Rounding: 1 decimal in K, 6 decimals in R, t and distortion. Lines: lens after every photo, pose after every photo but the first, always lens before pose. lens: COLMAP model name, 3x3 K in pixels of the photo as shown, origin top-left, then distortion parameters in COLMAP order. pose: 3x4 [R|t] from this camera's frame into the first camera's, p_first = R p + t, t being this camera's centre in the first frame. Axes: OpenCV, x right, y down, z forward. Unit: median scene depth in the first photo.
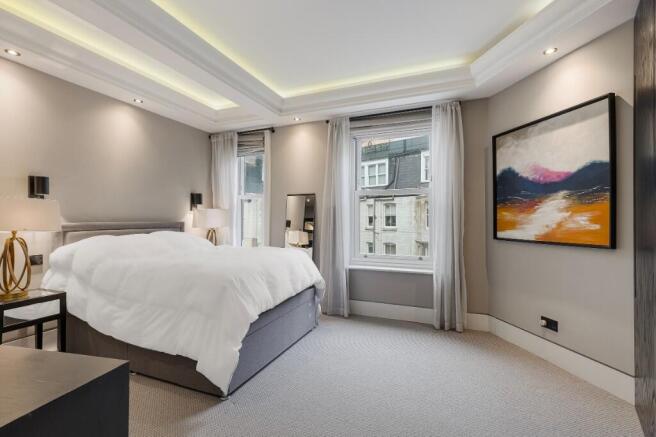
lens RADIAL K [[297.4, 0, 328.0], [0, 297.4, 218.5], [0, 0, 1]] dist [0.000718, 0.000110]
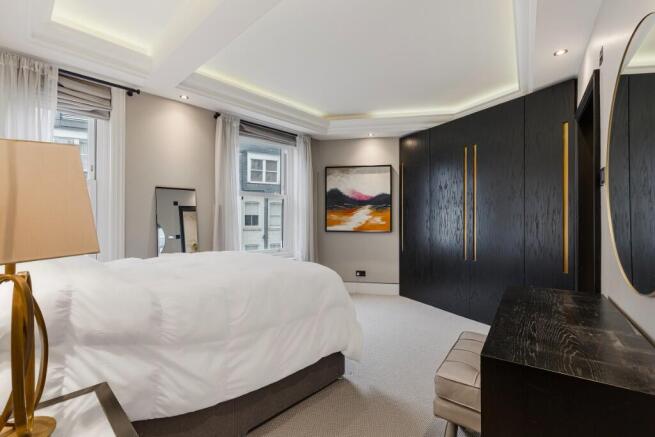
lens RADIAL K [[297.0, 0, 327.5], [0, 297.0, 218.5], [0, 0, 1]] dist [0.000718, 0.000110]
pose [[0.361907, 0.002577, 0.932211, -1.005186], [-0.006706, 0.999977, -0.000161, -0.000108], [-0.932190, -0.006194, 0.361916, 0.452744]]
